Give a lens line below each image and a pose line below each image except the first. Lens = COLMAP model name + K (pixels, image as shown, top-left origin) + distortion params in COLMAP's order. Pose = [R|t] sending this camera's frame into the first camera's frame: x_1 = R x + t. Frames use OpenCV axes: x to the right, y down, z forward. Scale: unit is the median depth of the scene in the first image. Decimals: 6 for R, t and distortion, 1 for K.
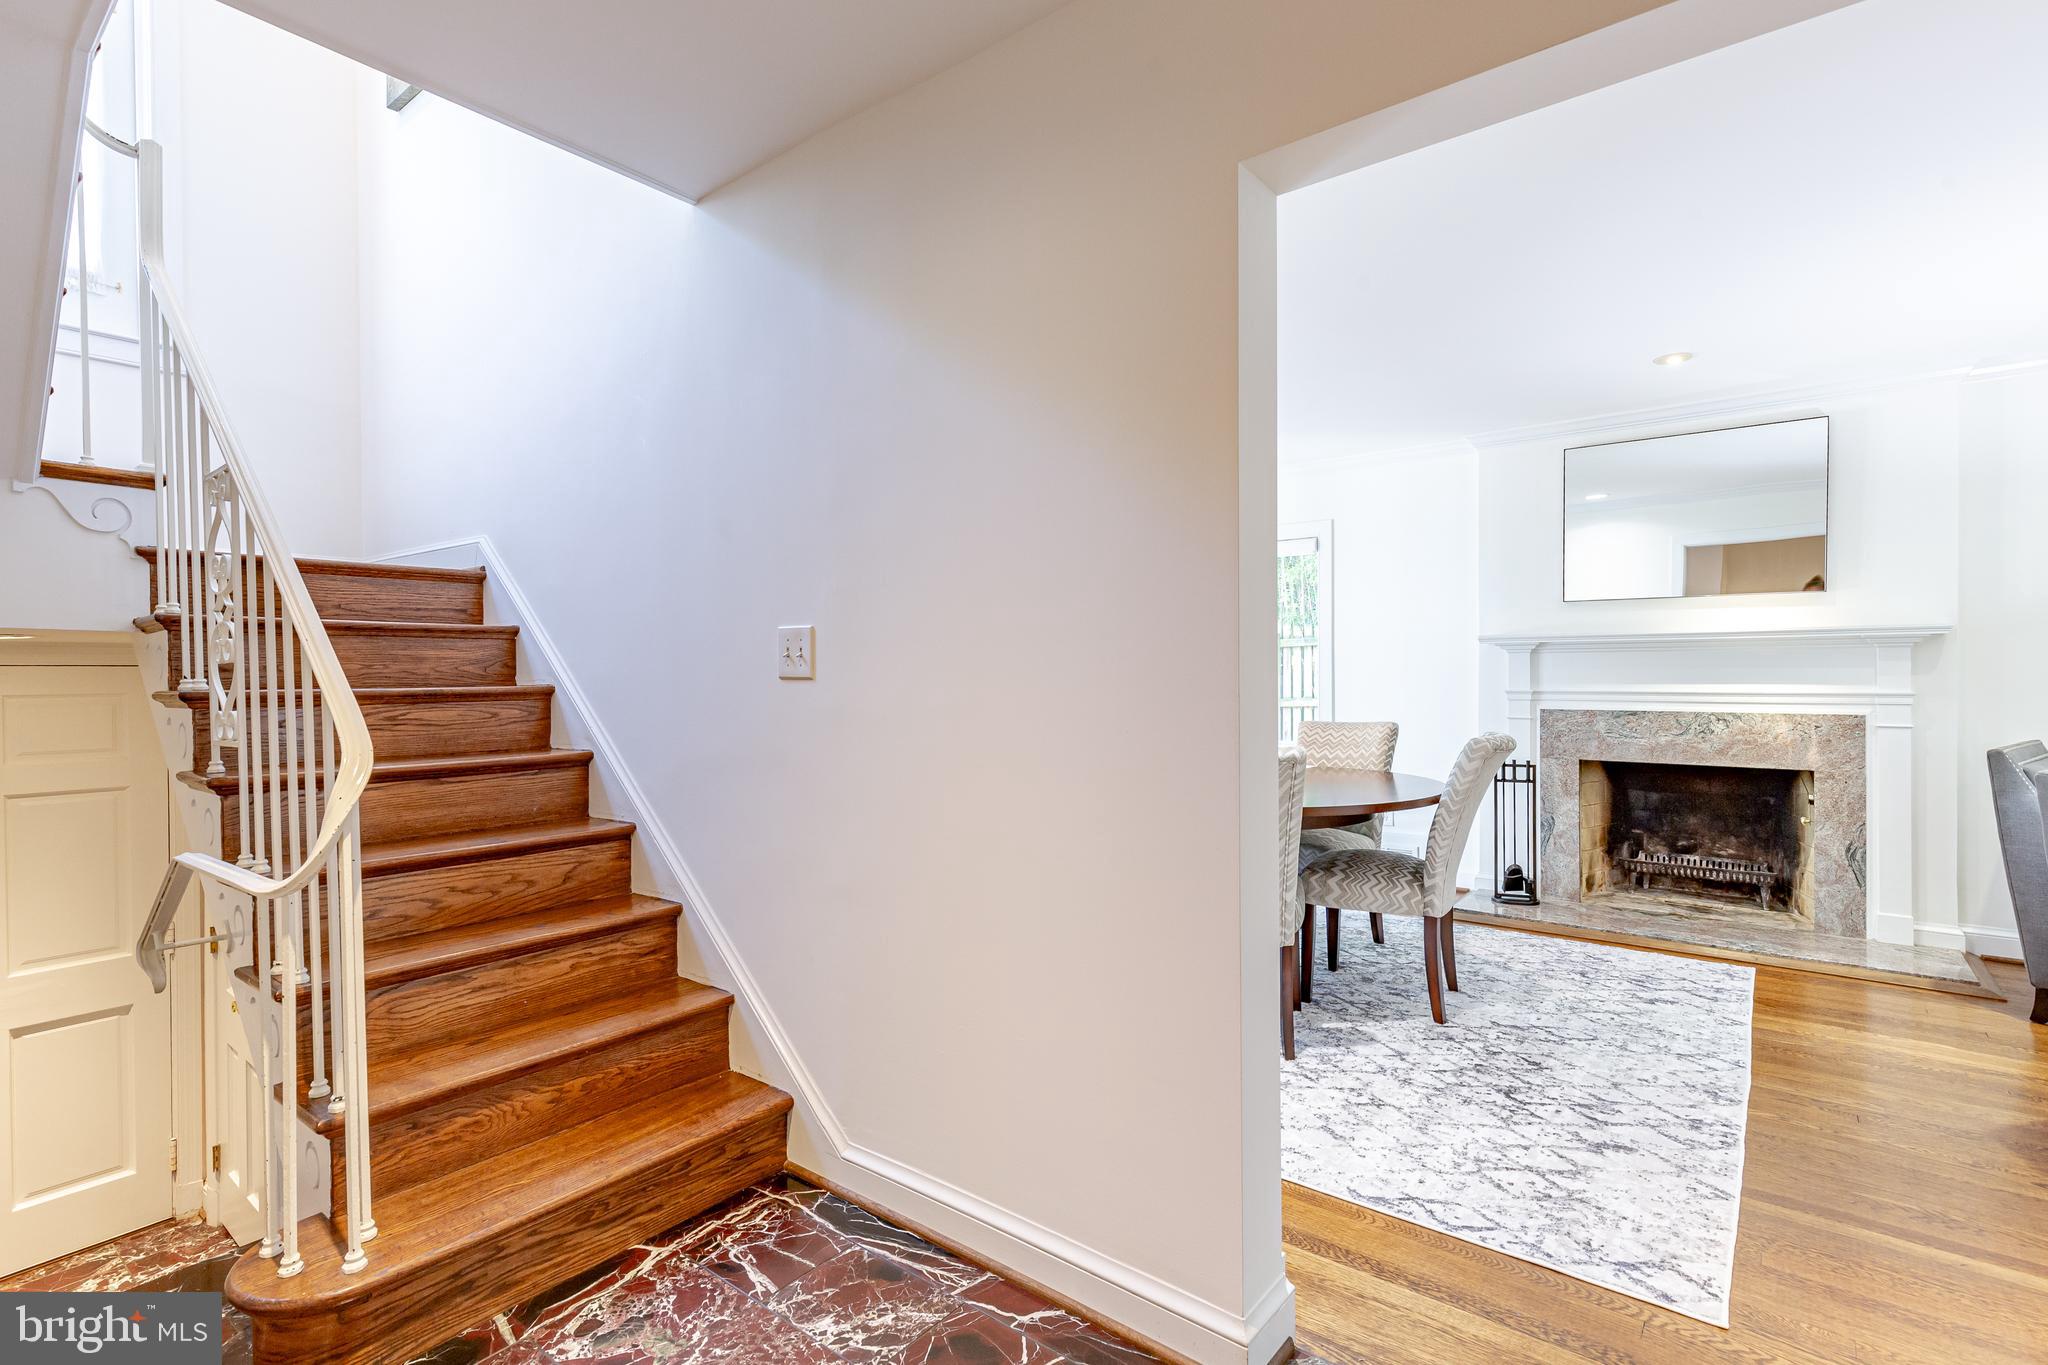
lens RADIAL K [[960.7, 0, 1015.8], [0, 960.7, 683.0], [0, 0, 1]] dist [0.005453, -0.000049]
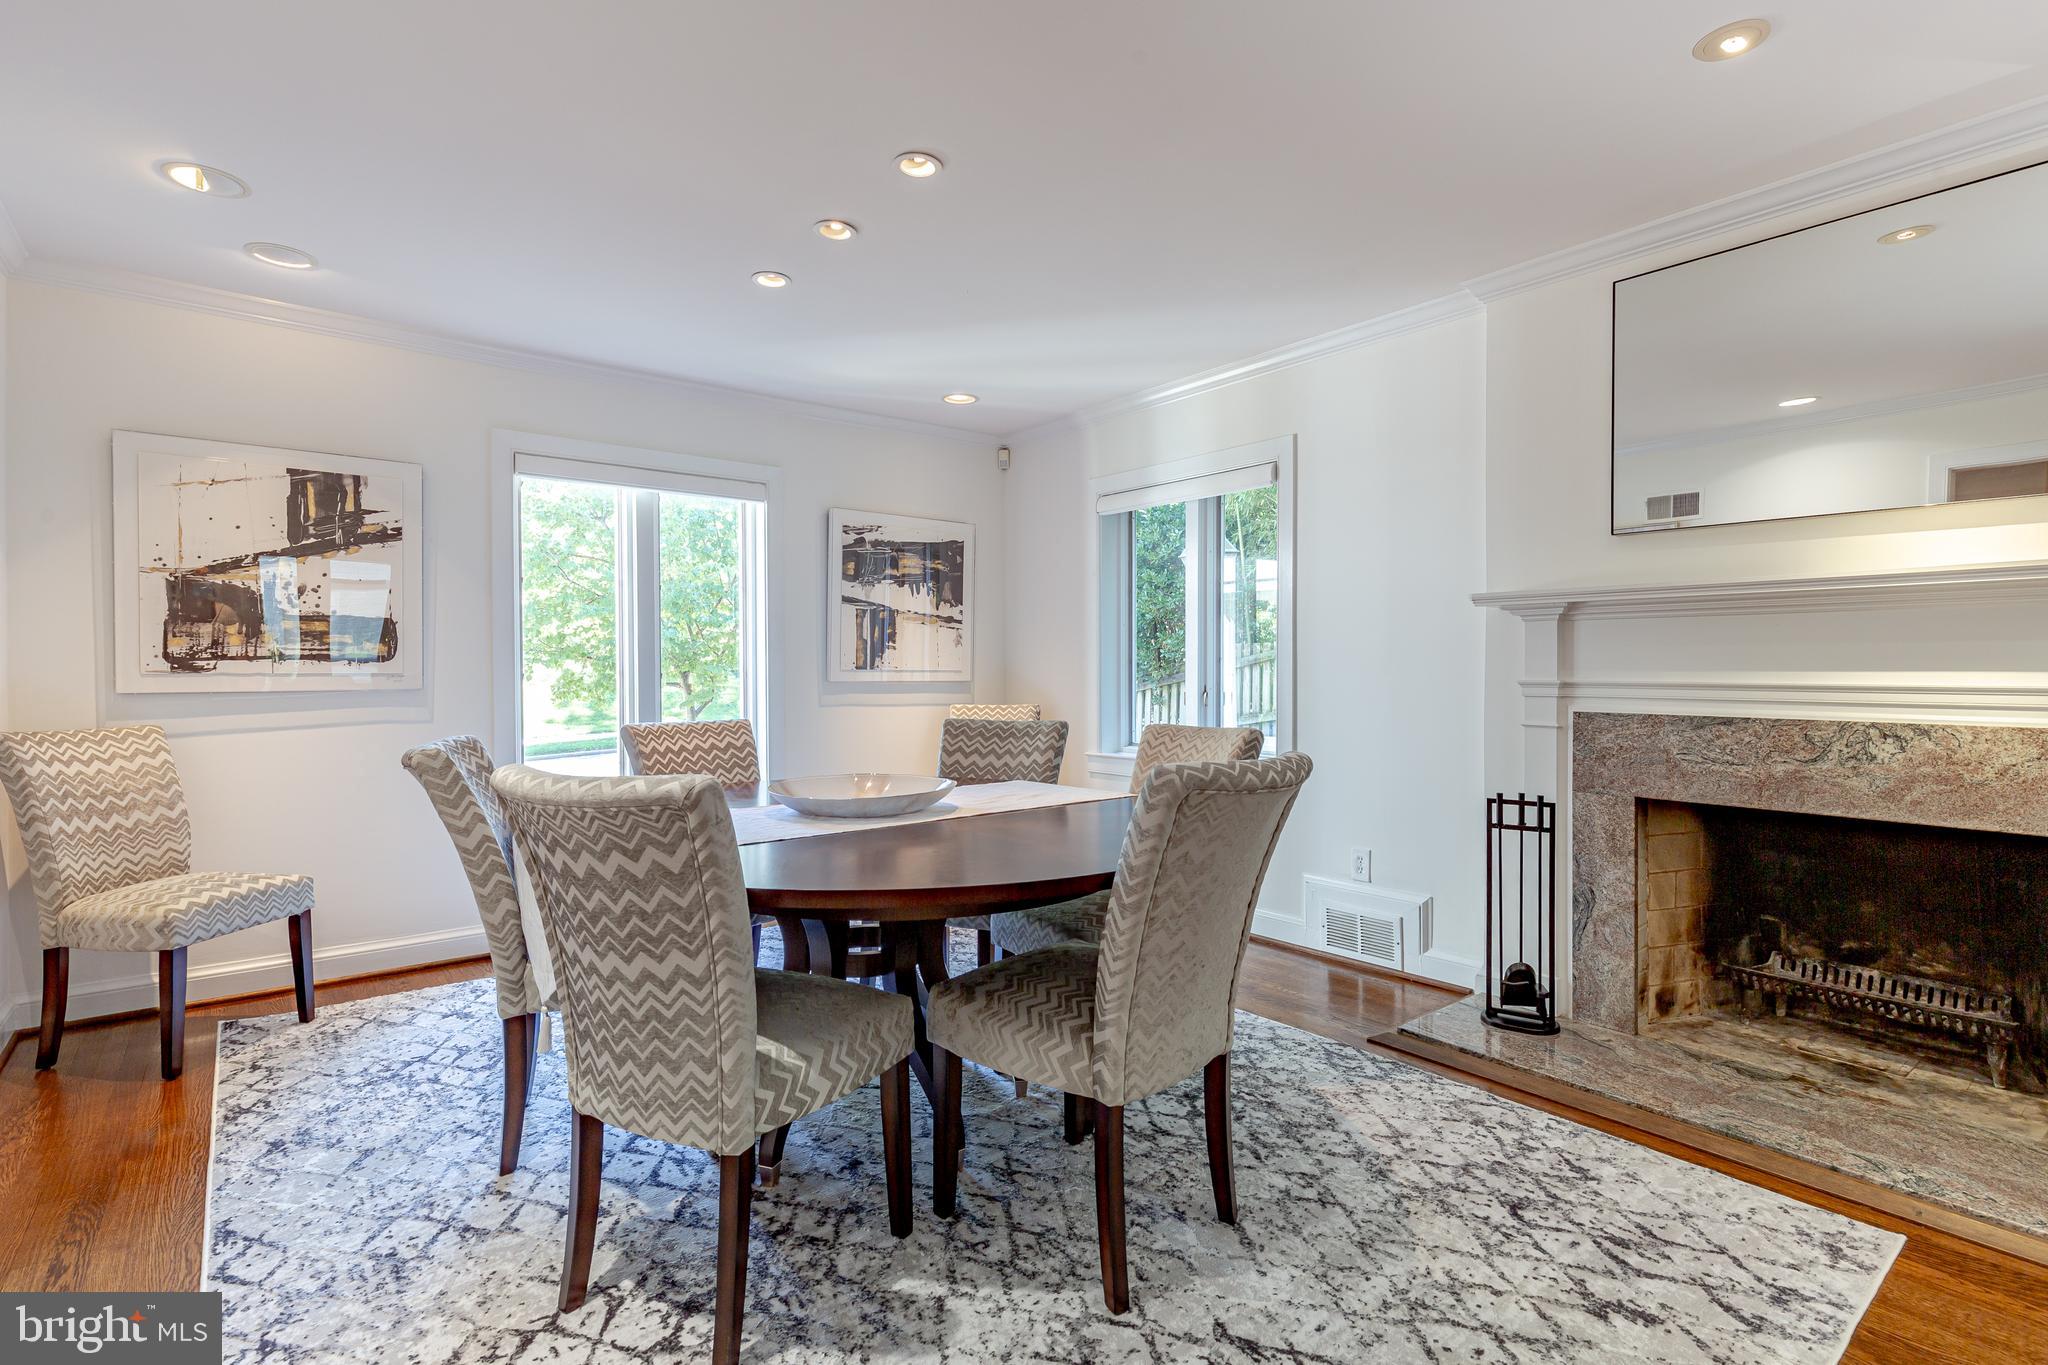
lens RADIAL K [[960.7, 0, 1018.1], [0, 960.7, 676.8], [0, 0, 1]] dist [0.005453, -0.000049]
pose [[0.974343, 0.008219, -0.224918, 0.390847], [-0.008618, 0.999963, -0.000793, 0.009465], [0.224903, 0.002711, 0.974377, 0.372344]]
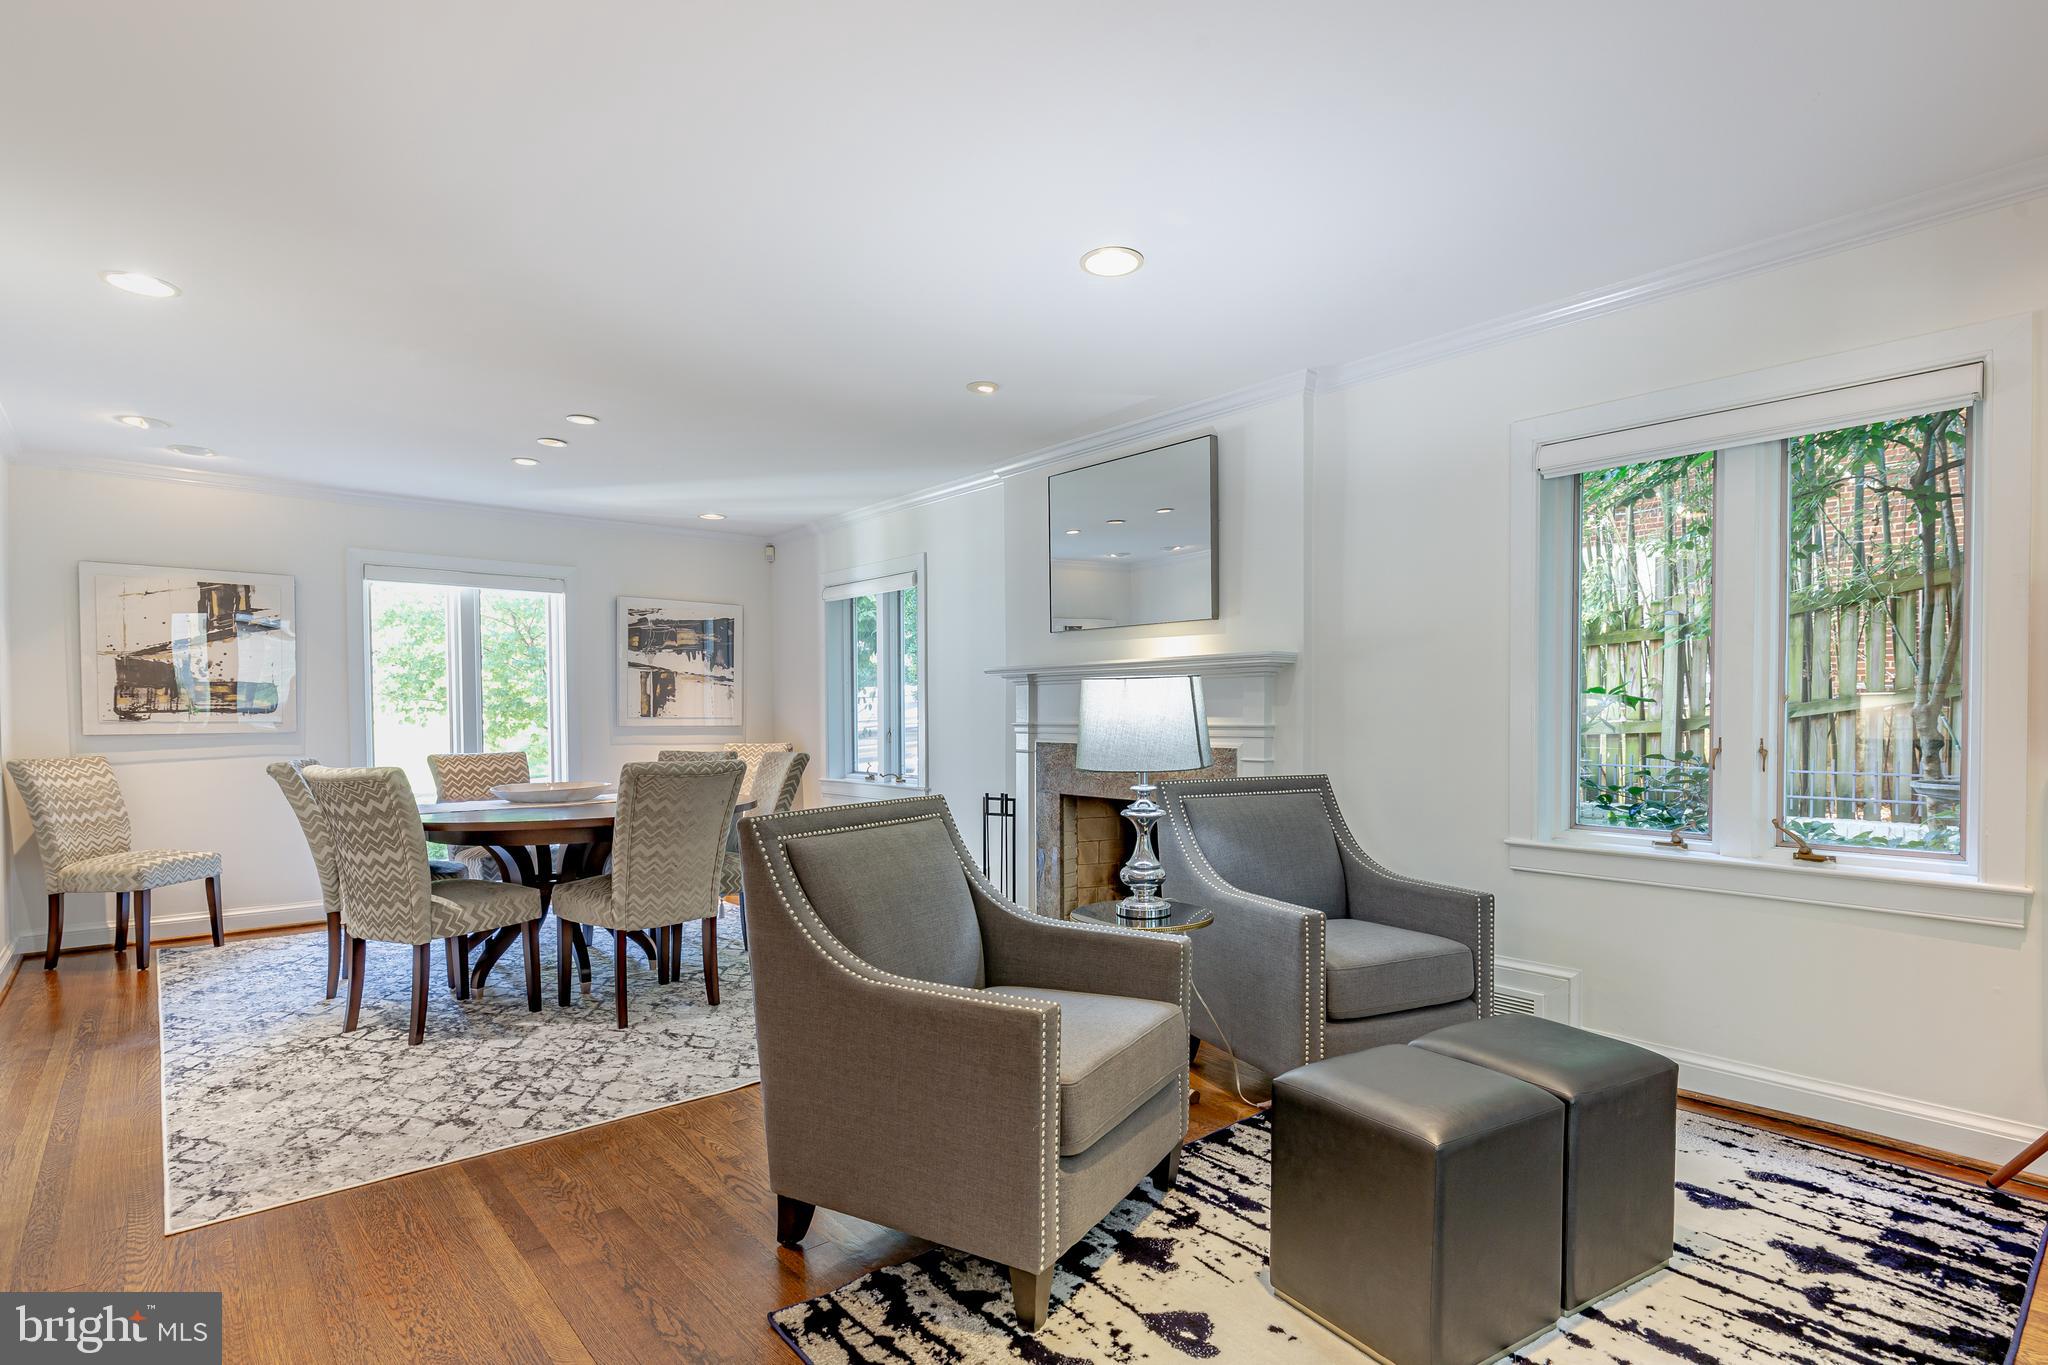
lens RADIAL K [[1010.2, 0, 1049.1], [0, 1010.2, 739.6], [0, 0, 1]] dist [-0.002357, -0.003125]
pose [[0.984508, 0.006705, -0.175213, 0.857583], [-0.004132, 0.999878, 0.015046, 0.010155], [0.175293, -0.014089, 0.984415, -0.014958]]
